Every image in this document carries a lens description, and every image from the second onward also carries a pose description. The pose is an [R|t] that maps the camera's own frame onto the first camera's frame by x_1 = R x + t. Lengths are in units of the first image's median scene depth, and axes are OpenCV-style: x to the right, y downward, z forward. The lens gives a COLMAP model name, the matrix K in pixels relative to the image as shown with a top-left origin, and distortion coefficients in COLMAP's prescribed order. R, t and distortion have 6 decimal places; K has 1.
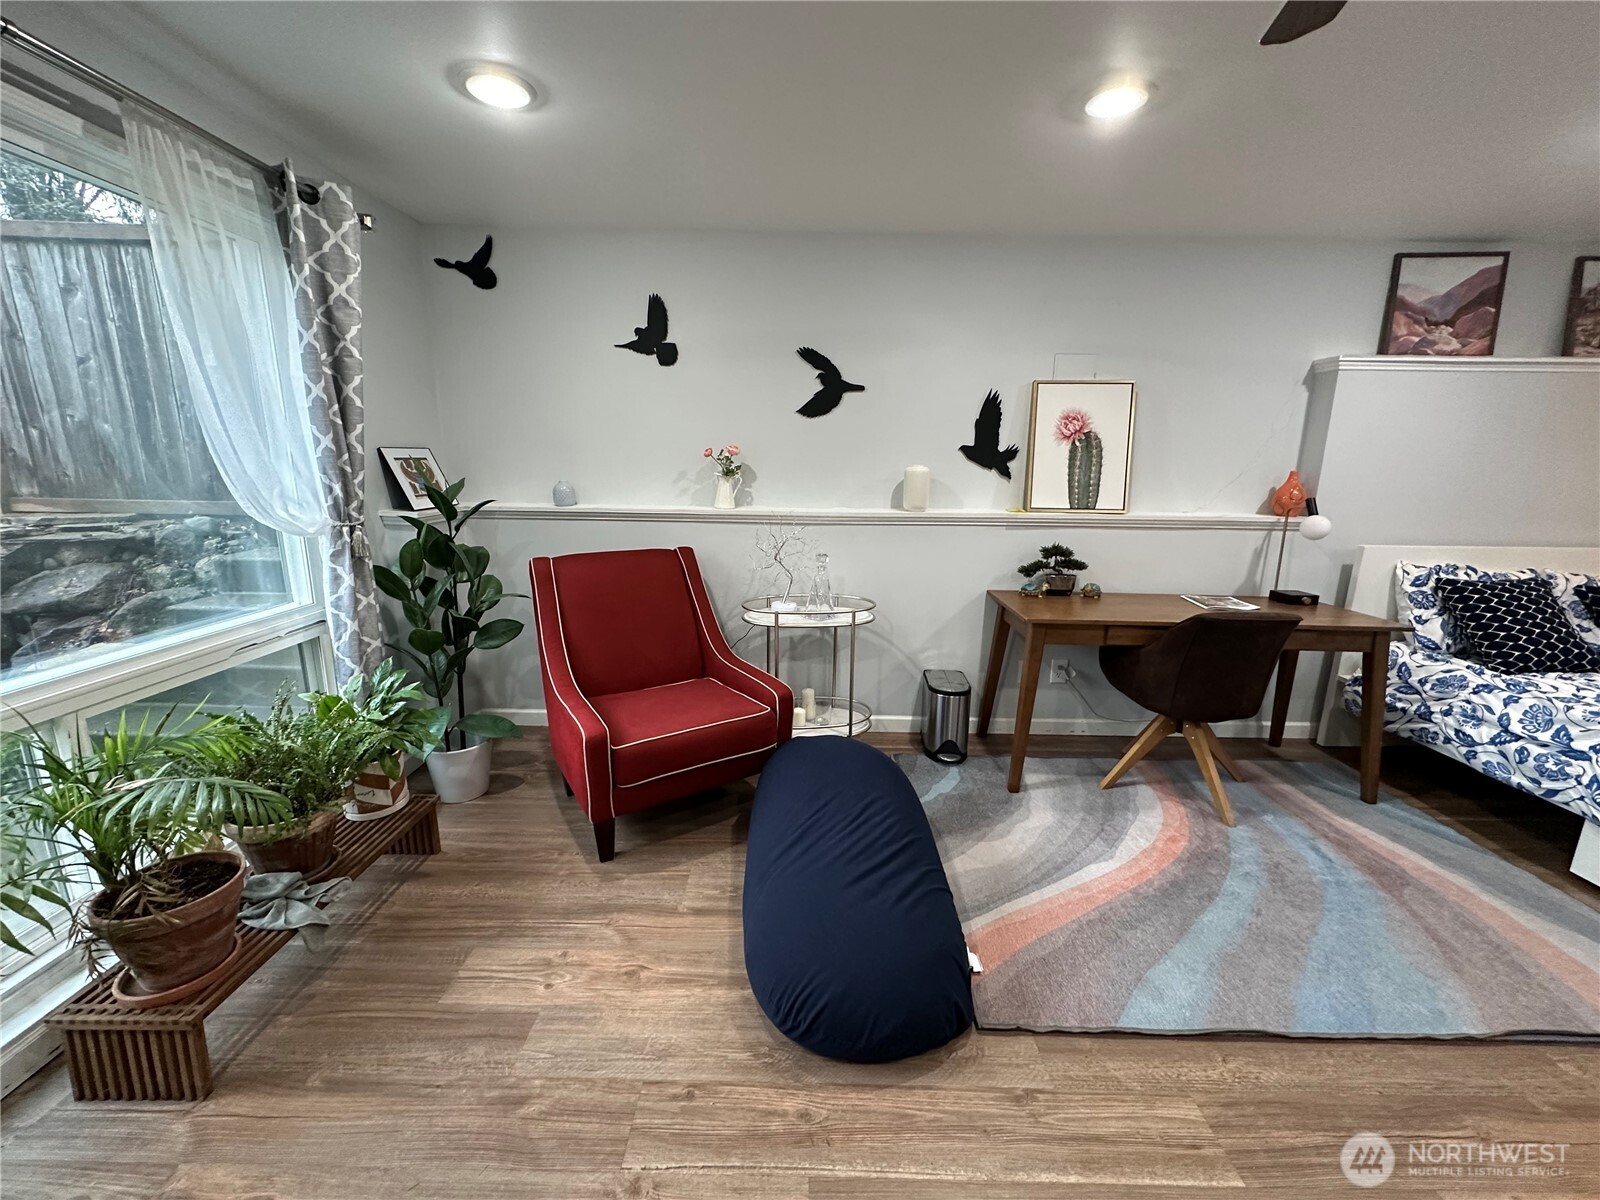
lens RADIAL K [[635.6, 0, 798.3], [0, 635.6, 600.5], [0, 0, 1]] dist [-0.000761, 0.000002]
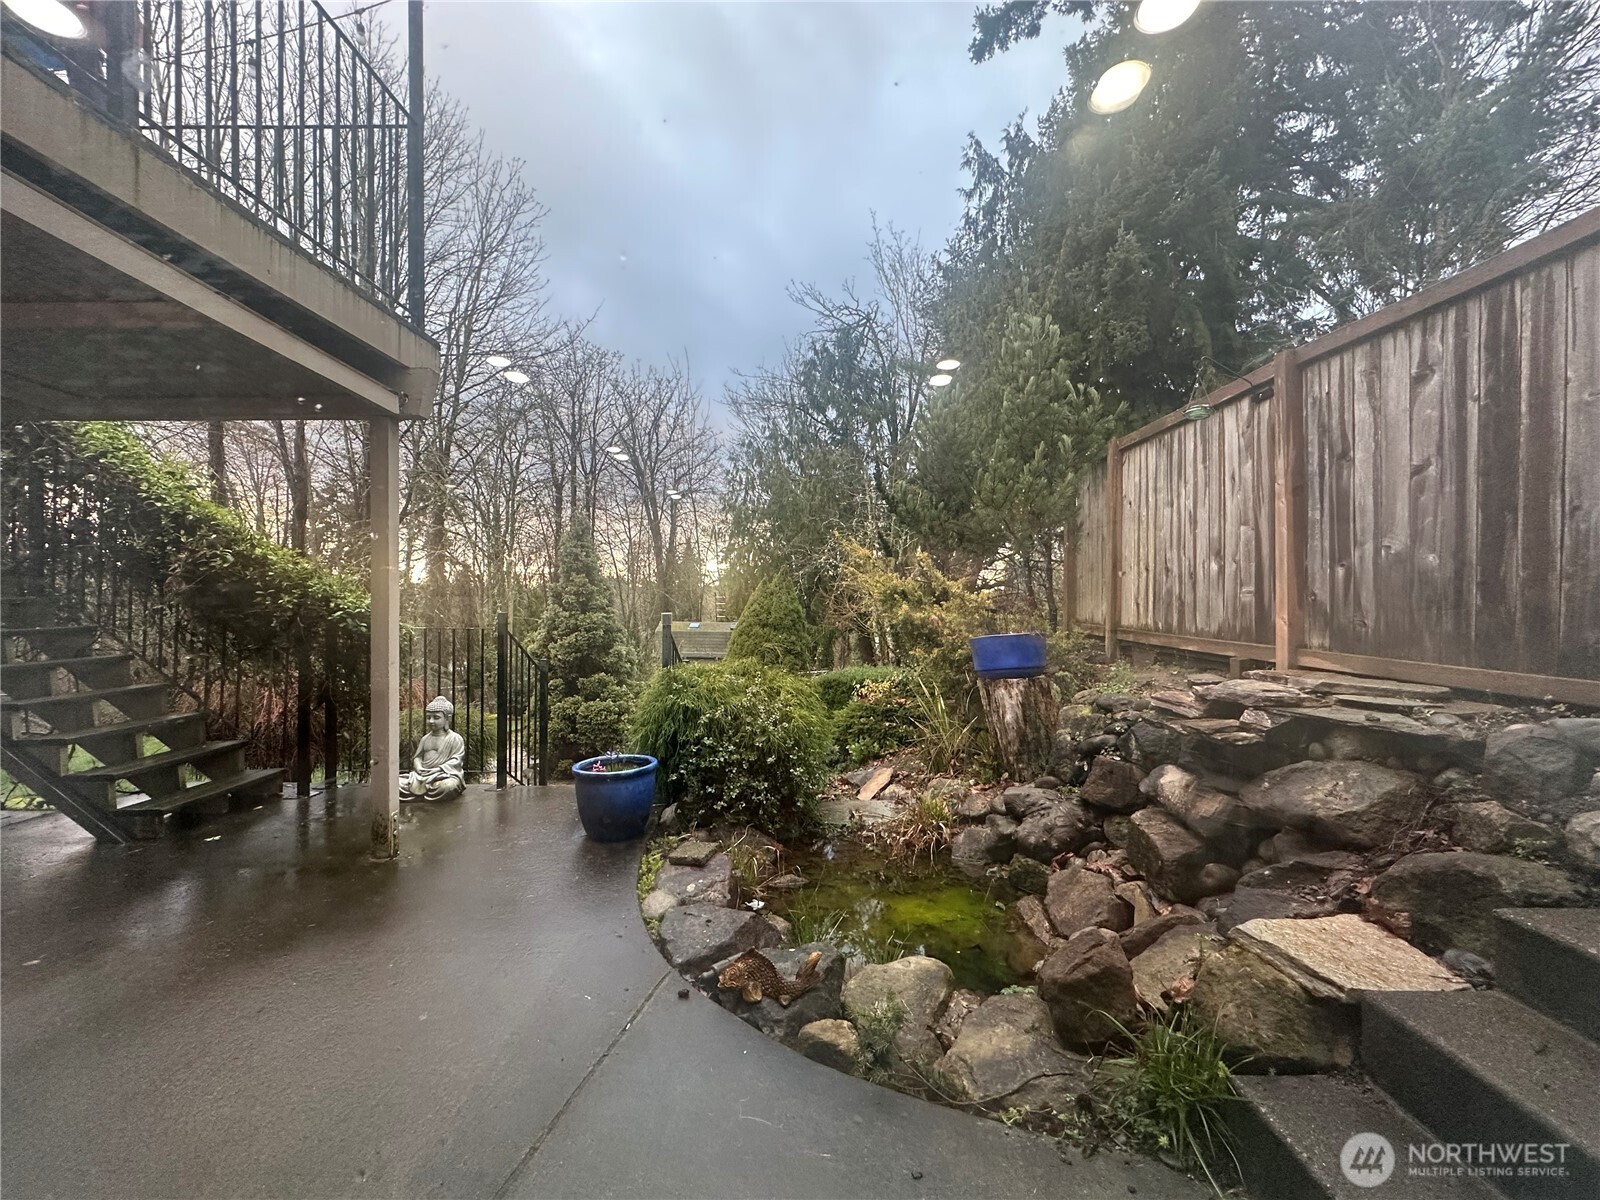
lens RADIAL K [[635.6, 0, 797.1], [0, 635.6, 600.2], [0, 0, 1]] dist [-0.000761, 0.000002]
pose [[-0.004474, -0.010052, -0.999939, -0.562944], [-0.223236, 0.974725, -0.008800, -0.098838], [0.974754, 0.223183, -0.006605, 0.486589]]
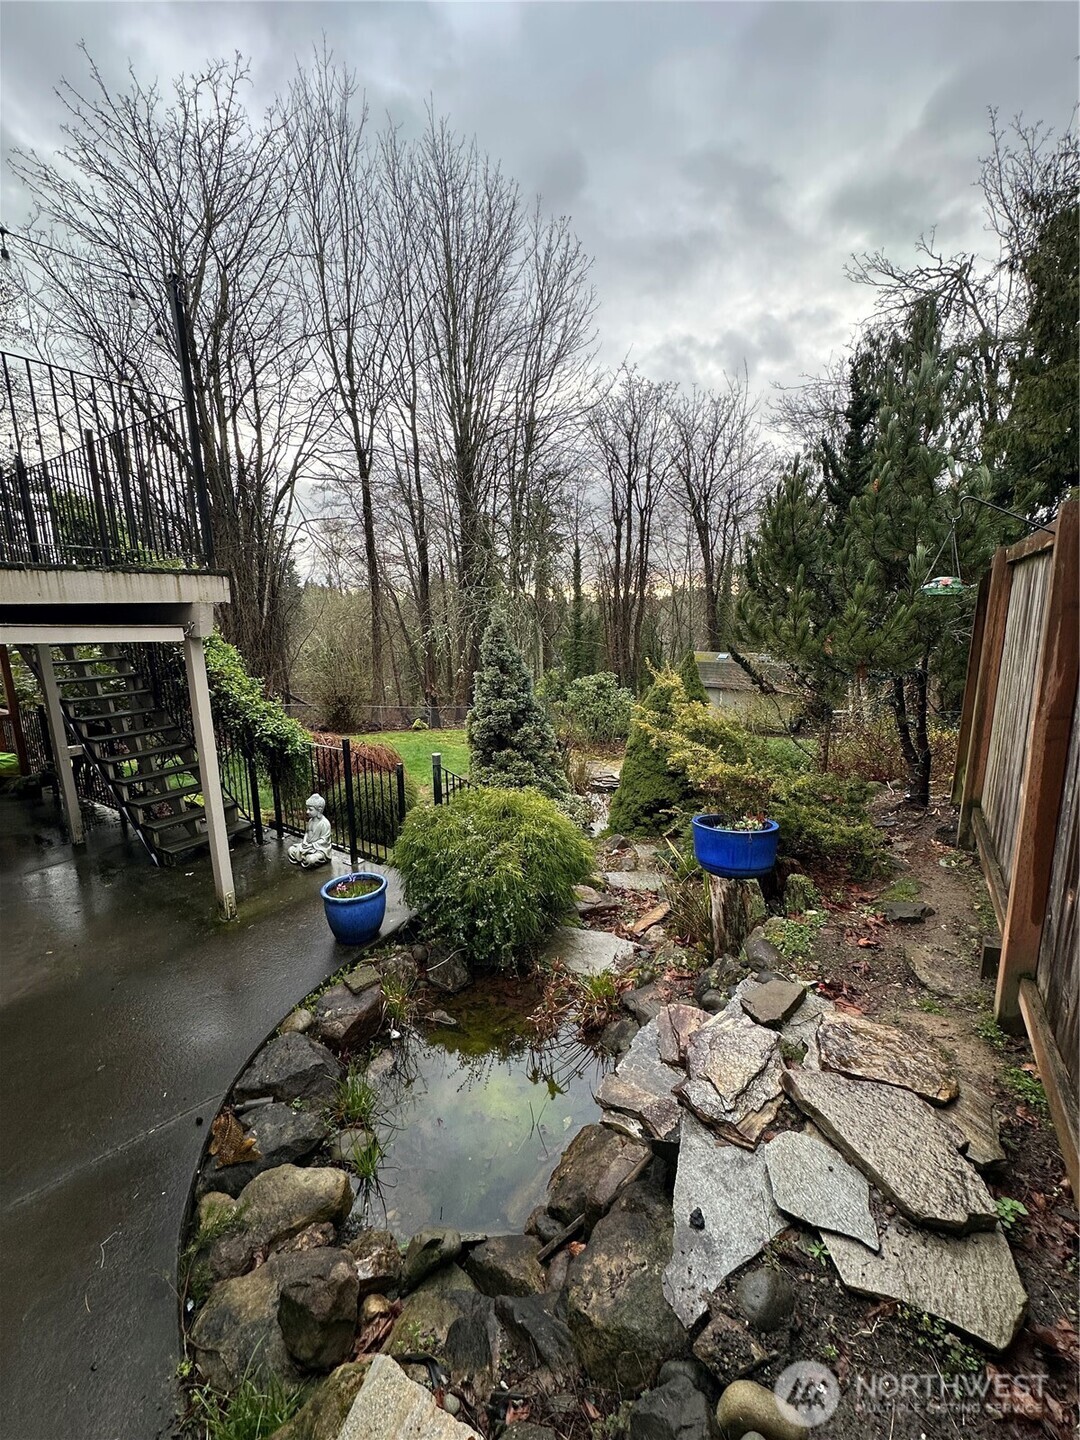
lens RADIAL K [[572.0, 0, 539.9], [0, 572.0, 717.9], [0, 0, 1]] dist [-0.000761, 0.000002]
pose [[-0.534382, 0.154308, -0.831038, -0.908379], [-0.177070, 0.940941, 0.288576, -0.629512], [0.826488, 0.301362, -0.475499, 1.163212]]
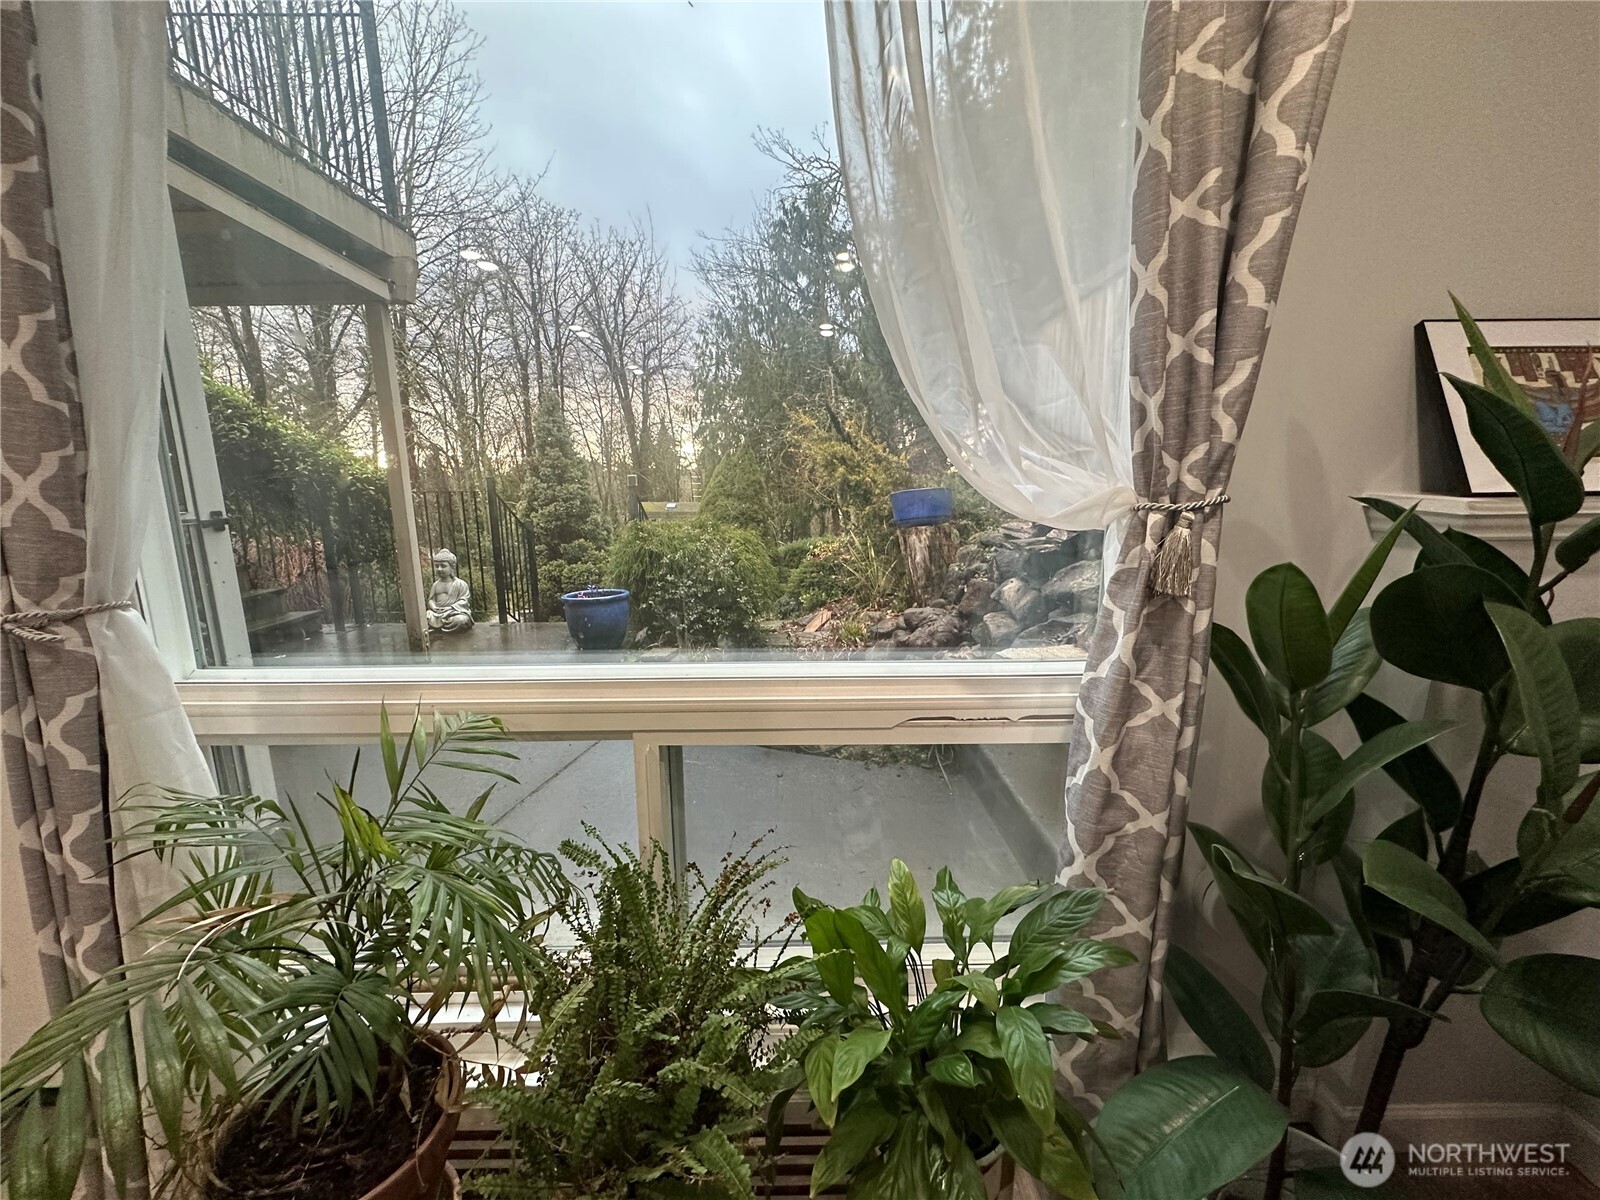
lens RADIAL K [[635.6, 0, 798.1], [0, 635.6, 600.8], [0, 0, 1]] dist [-0.000761, 0.000002]
pose [[0.025893, 0.172732, -0.984628, -0.254387], [-0.209668, 0.963989, 0.163597, -0.063204], [0.977430, 0.202209, 0.061177, 0.597331]]
